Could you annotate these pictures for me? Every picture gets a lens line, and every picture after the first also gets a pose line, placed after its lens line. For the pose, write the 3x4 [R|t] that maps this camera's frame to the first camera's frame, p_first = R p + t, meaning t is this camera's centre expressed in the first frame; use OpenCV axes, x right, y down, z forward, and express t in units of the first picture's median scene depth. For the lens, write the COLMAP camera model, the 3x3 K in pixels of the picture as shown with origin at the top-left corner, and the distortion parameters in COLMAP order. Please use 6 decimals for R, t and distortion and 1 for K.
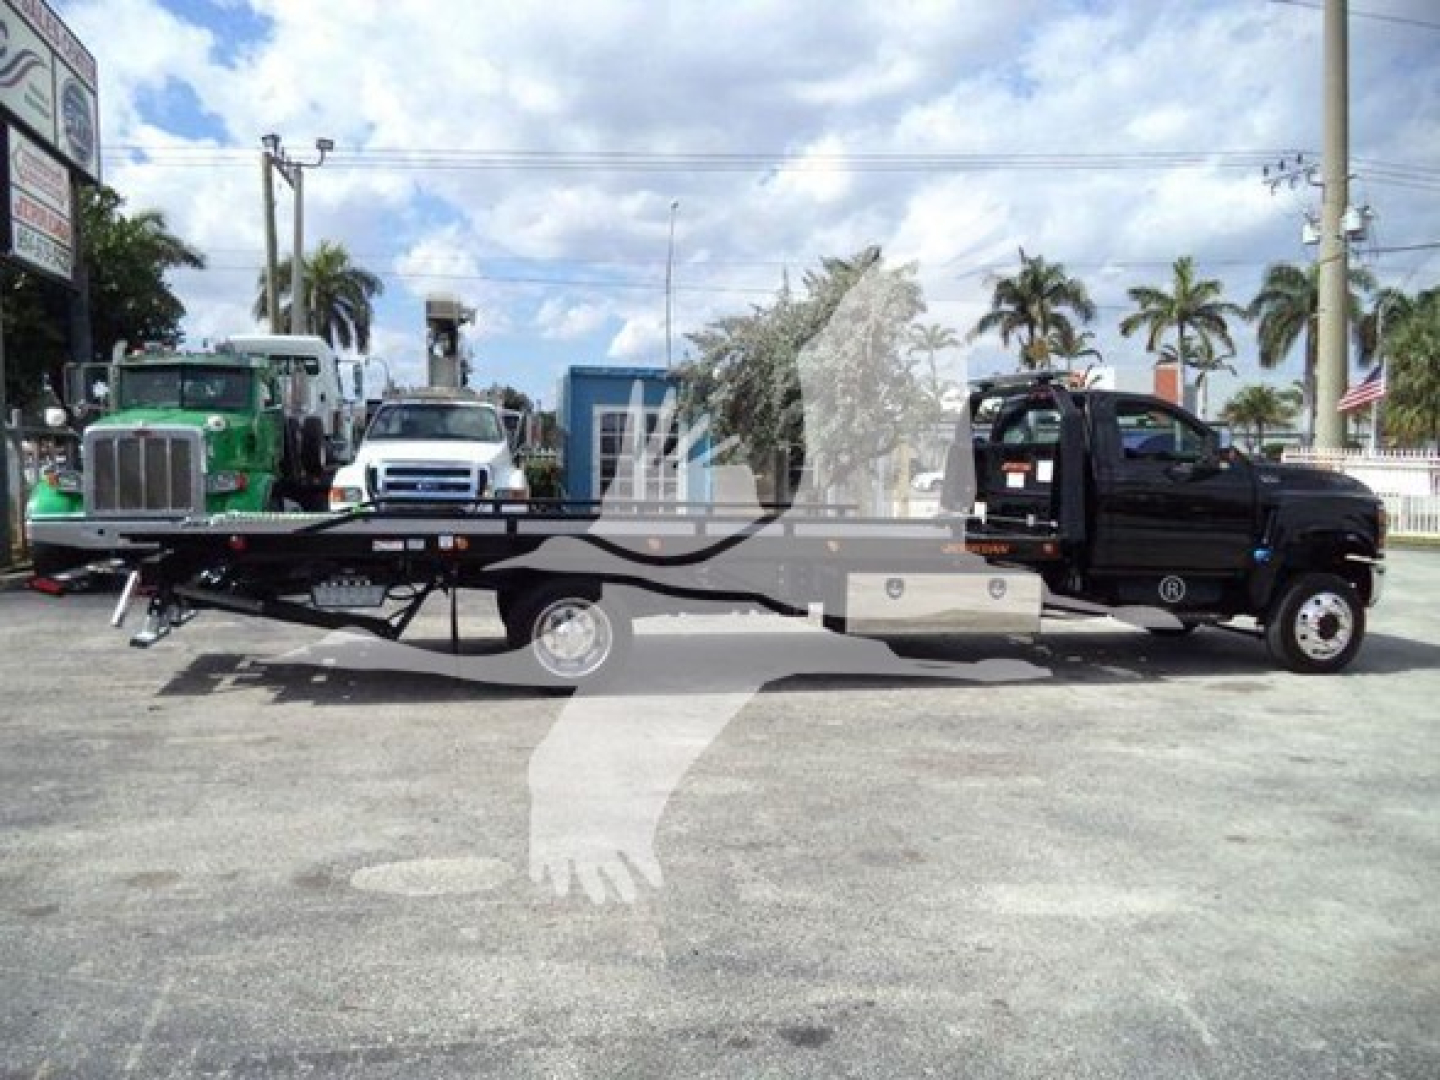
lens RADIAL K [[1201.5, 0, 714.2], [0, 1201.5, 534.4], [0, 0, 1]] dist [-0.016785, -0.003171]
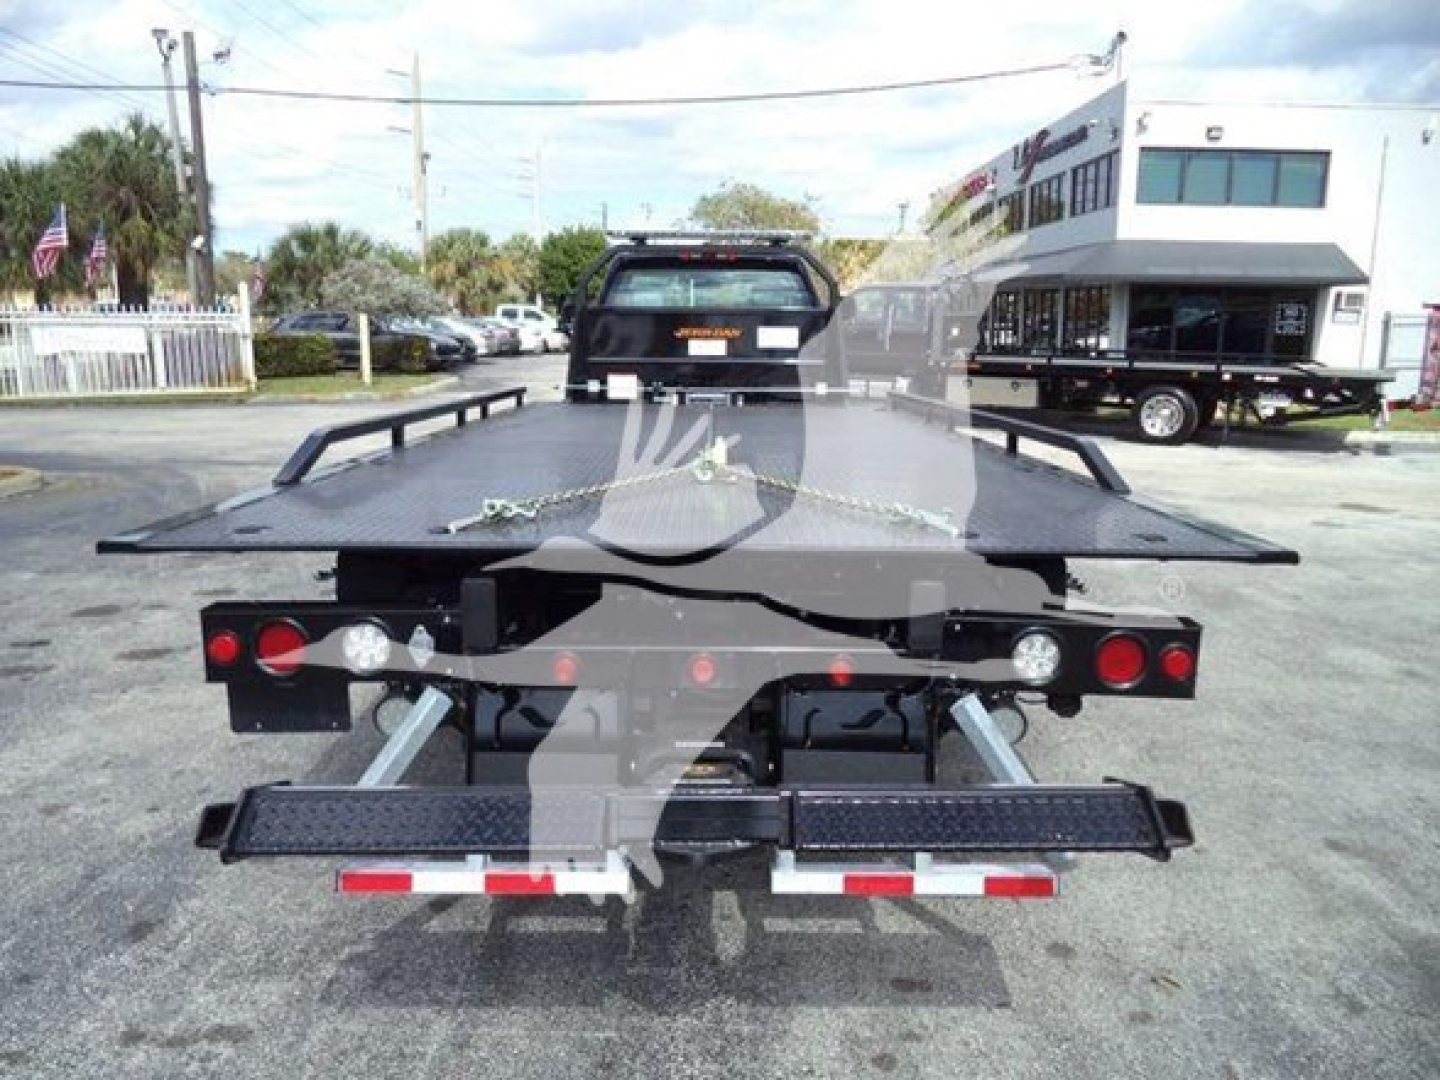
lens RADIAL K [[1167.0, 0, 711.9], [0, 1167.0, 571.4], [0, 0, 1]] dist [-0.022757, -0.016762]
pose [[0.229700, -0.213059, 0.949655, -0.305816], [0.058944, 0.976999, 0.204937, -0.029193], [-0.971475, 0.008902, 0.236975, 0.379012]]
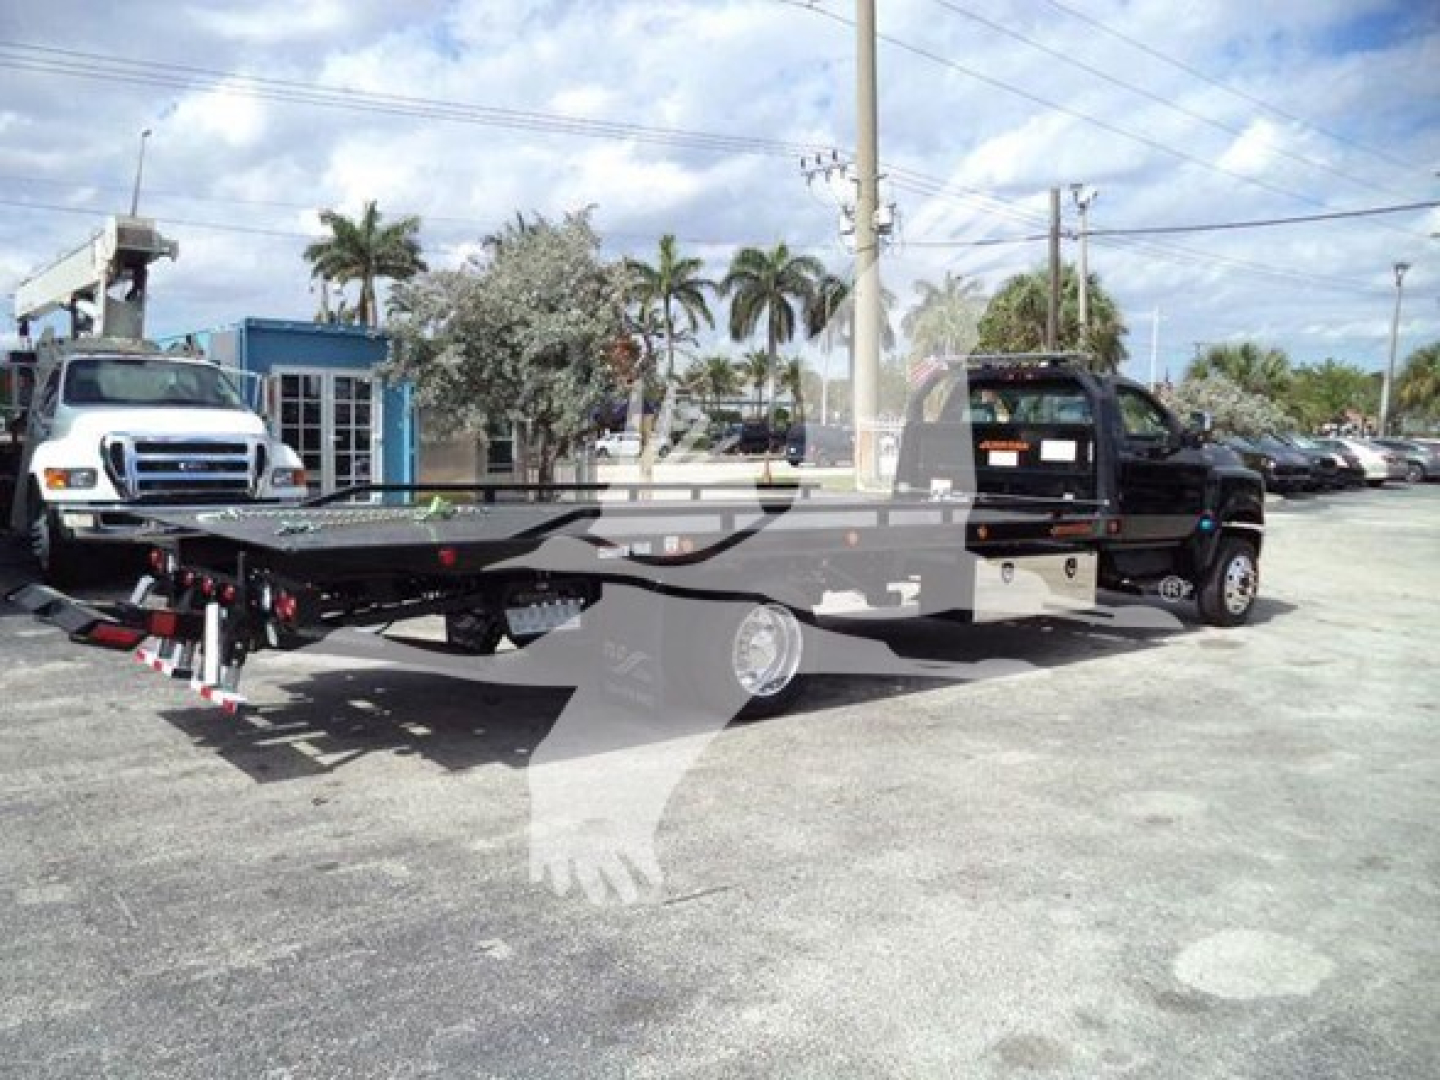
lens RADIAL K [[1194.2, 0, 720.0], [0, 1194.2, 540.0], [0, 0, 1]] dist [-0.034498, 0.000129]
pose [[0.887972, -0.039301, 0.458215, -0.207228], [0.022513, 0.998862, 0.042044, -0.011518], [-0.459346, -0.027018, 0.887847, 0.100808]]
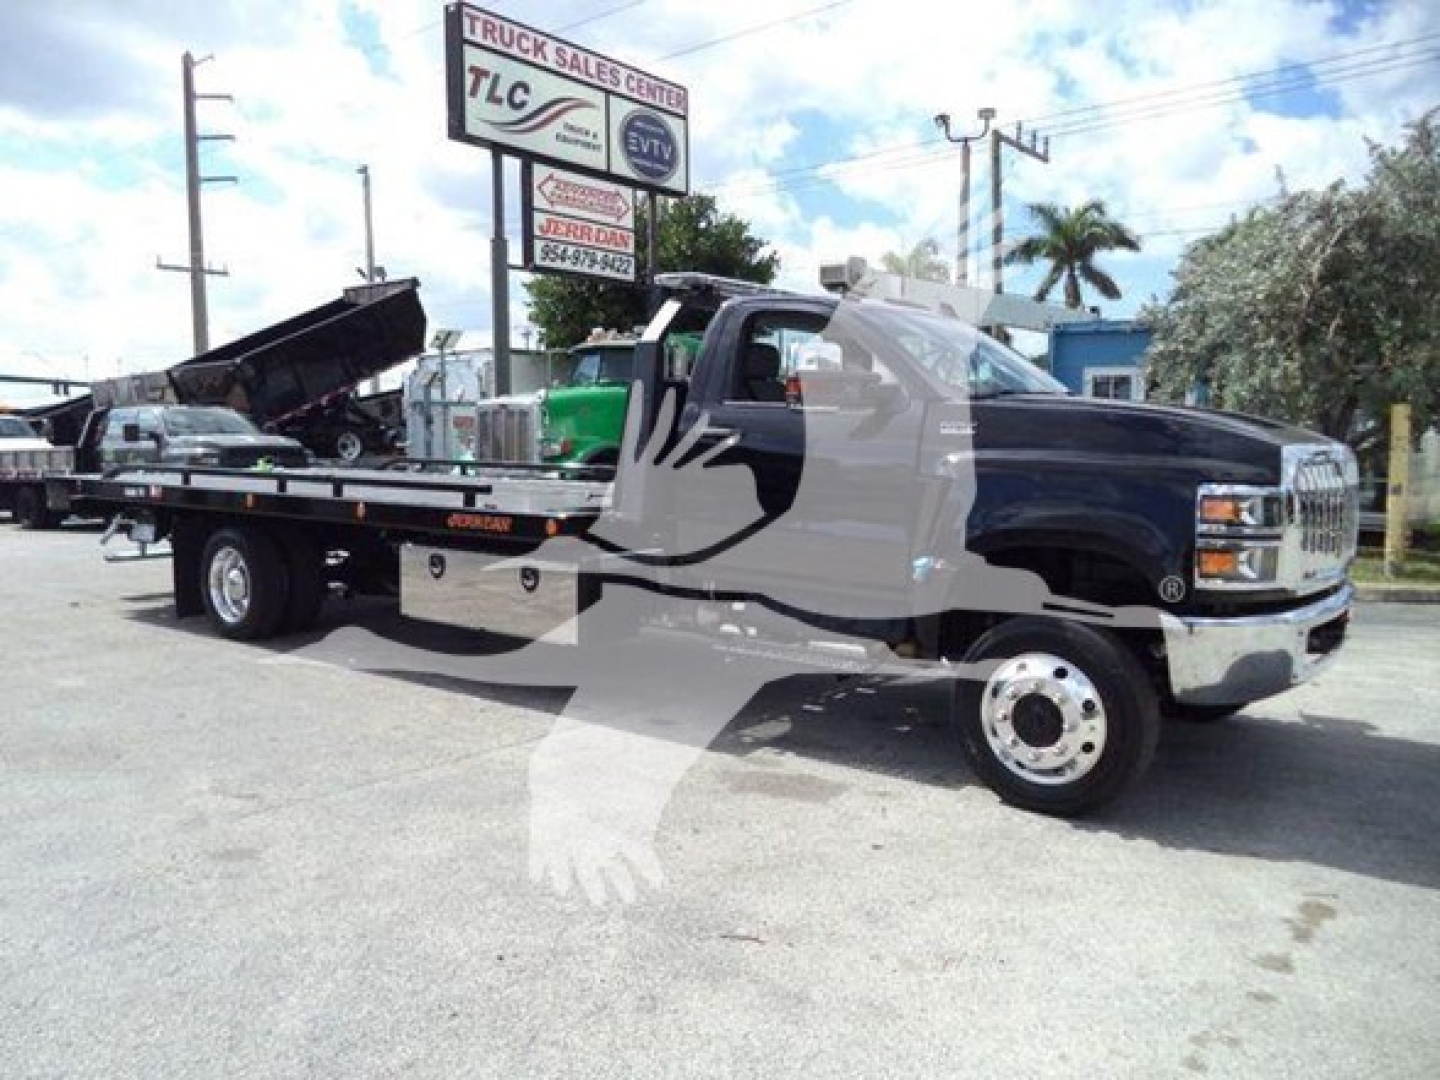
lens RADIAL K [[1167.0, 0, 711.9], [0, 1167.0, 571.4], [0, 0, 1]] dist [-0.022757, -0.016762]
pose [[0.633433, 0.079772, -0.769675, 0.364959], [-0.042544, 0.996758, 0.068294, -0.005757], [0.772627, -0.010514, 0.634773, 0.266252]]
